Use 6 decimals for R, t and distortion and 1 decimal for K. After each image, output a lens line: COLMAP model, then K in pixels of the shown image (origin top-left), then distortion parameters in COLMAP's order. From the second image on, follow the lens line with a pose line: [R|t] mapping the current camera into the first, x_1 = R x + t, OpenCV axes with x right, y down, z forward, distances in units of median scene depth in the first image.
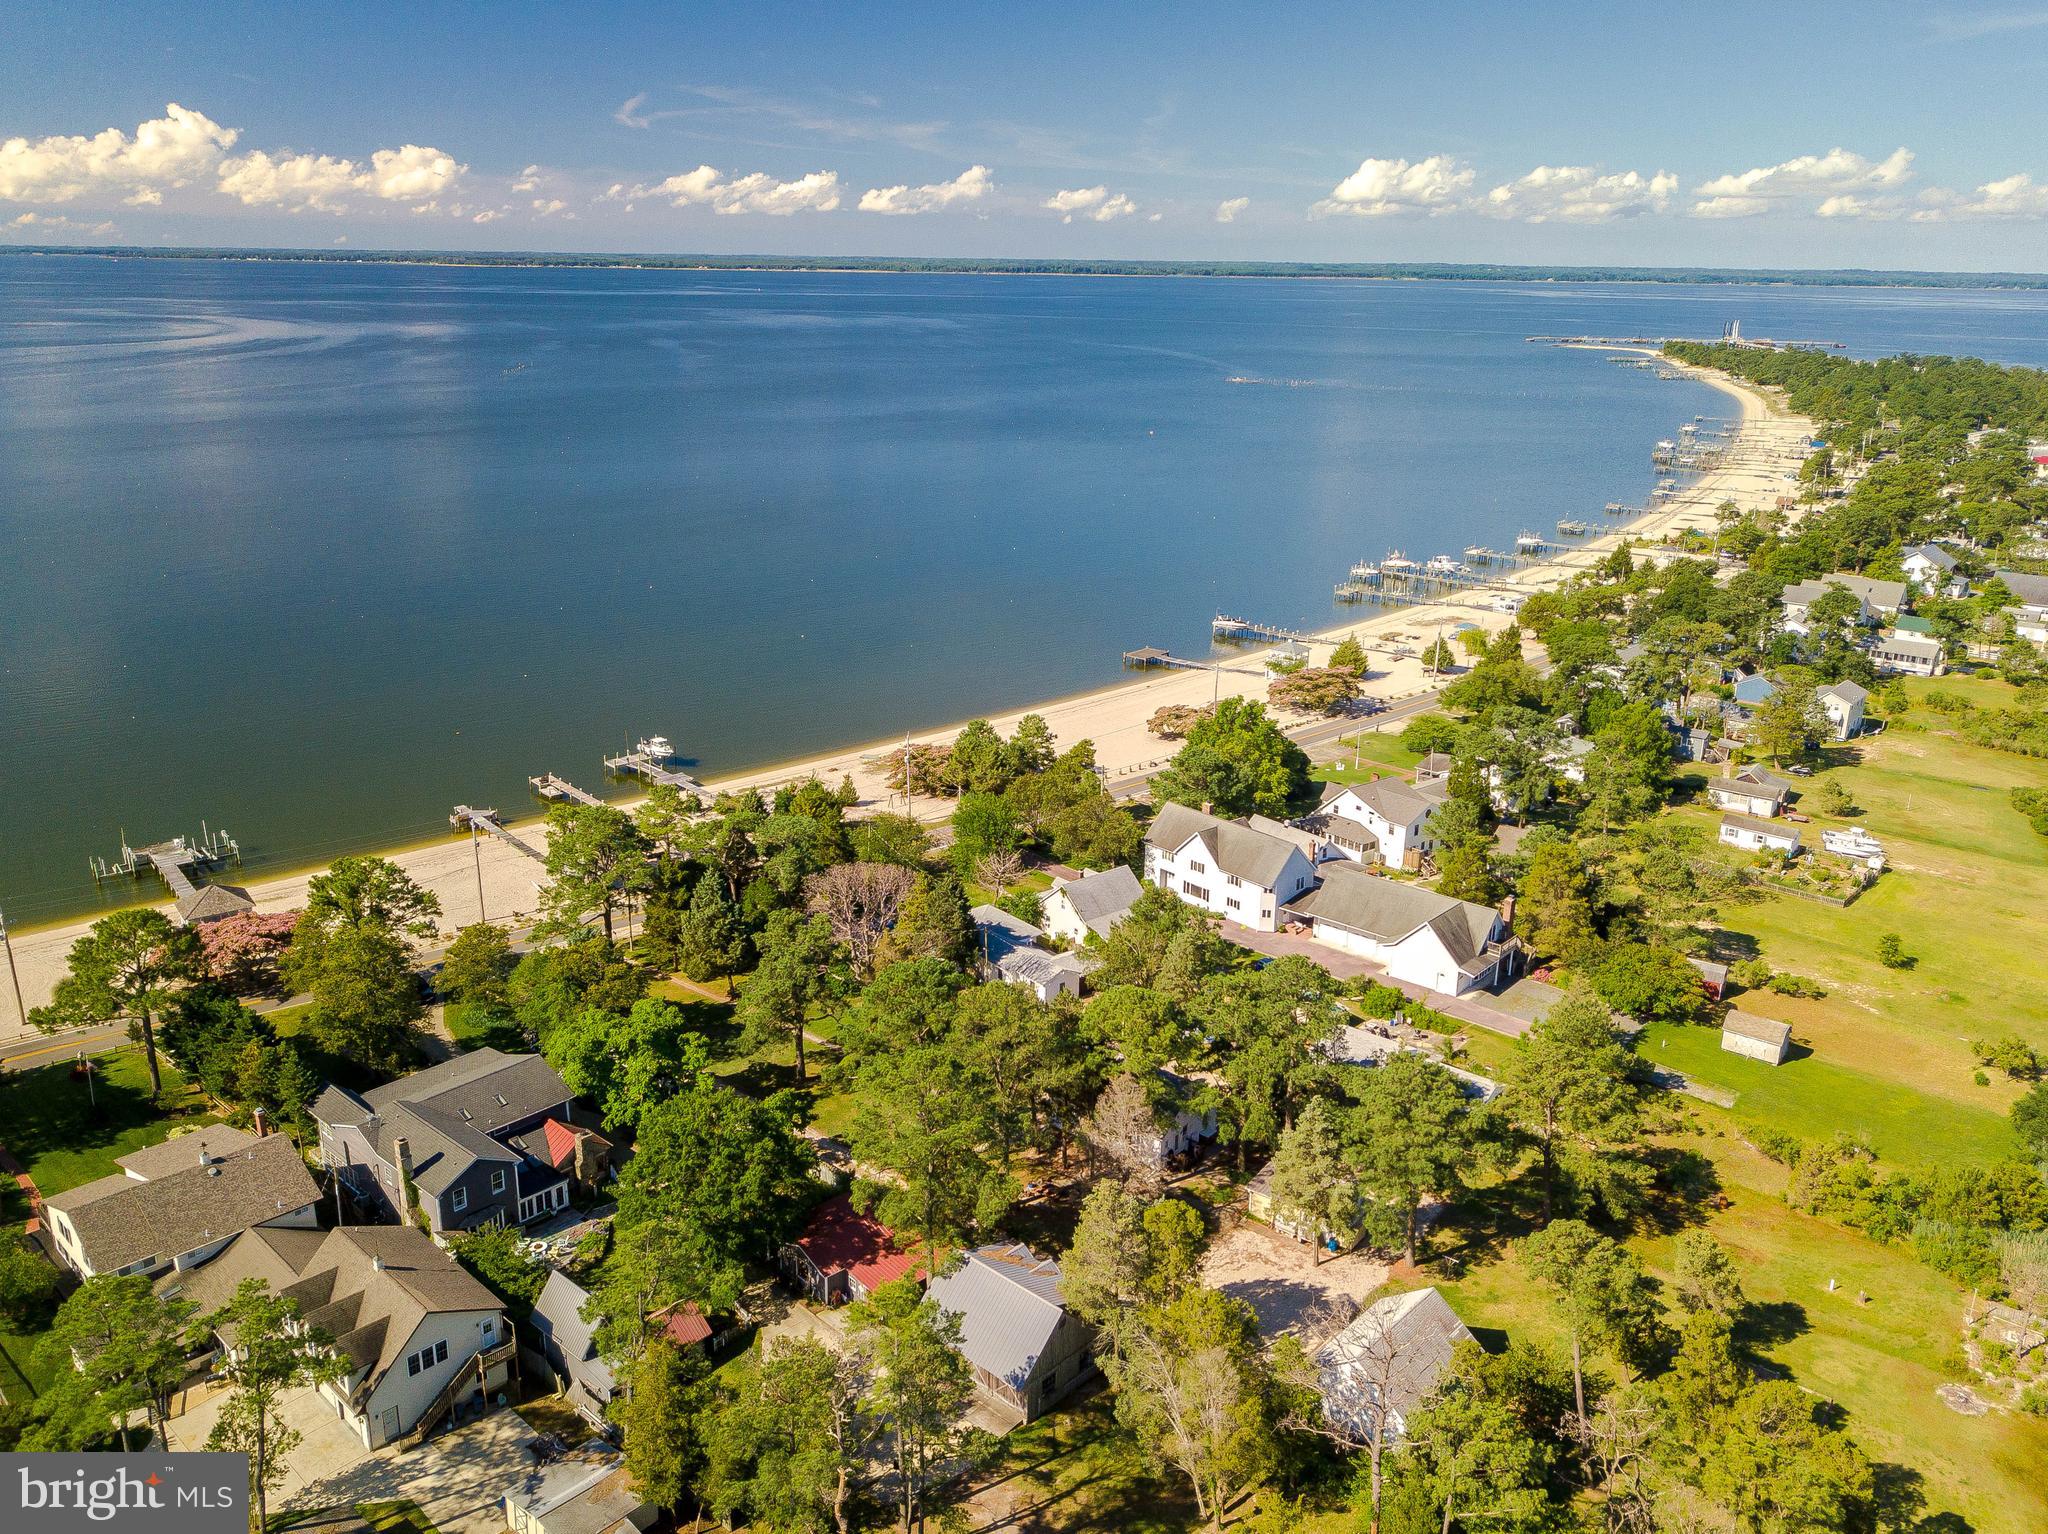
lens RADIAL K [[1586.7, 0, 1004.2], [0, 1586.7, 758.9], [0, 0, 1]] dist [0.066594, -0.101285]
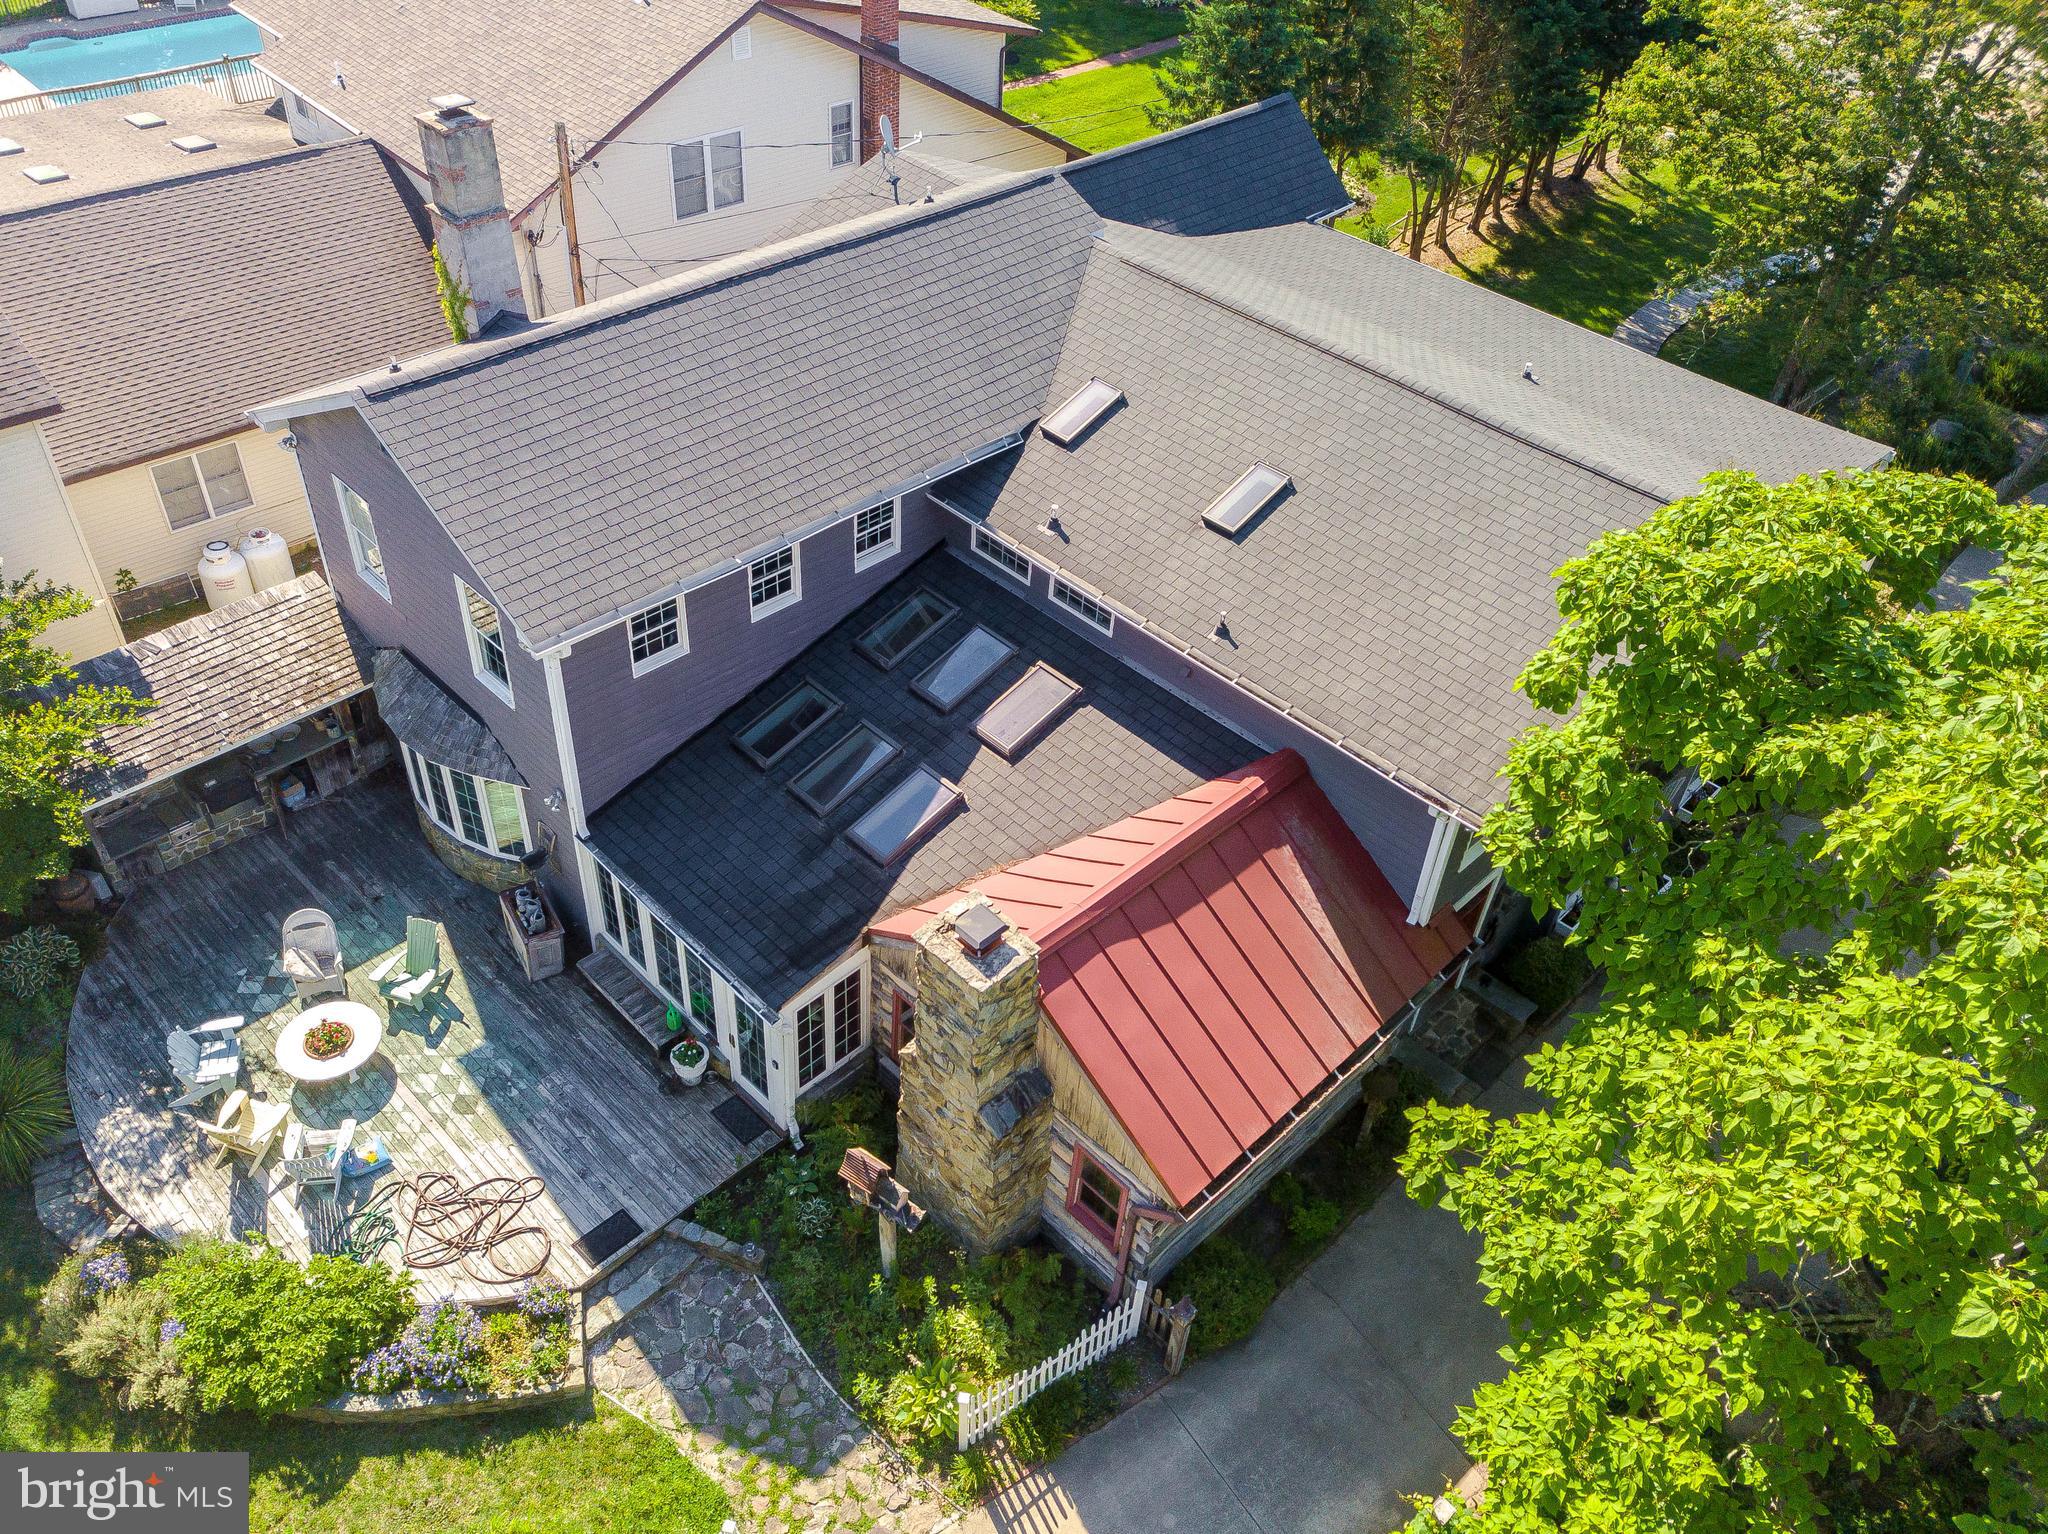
lens RADIAL K [[1622.1, 0, 1000.7], [0, 1622.1, 766.7], [0, 0, 1]] dist [-0.002826, -0.000667]
pose [[-0.053521, 0.639836, -0.766645, -0.139564], [-0.347721, 0.707753, 0.614960, 0.116379], [0.936069, 0.299492, 0.184605, 0.805558]]
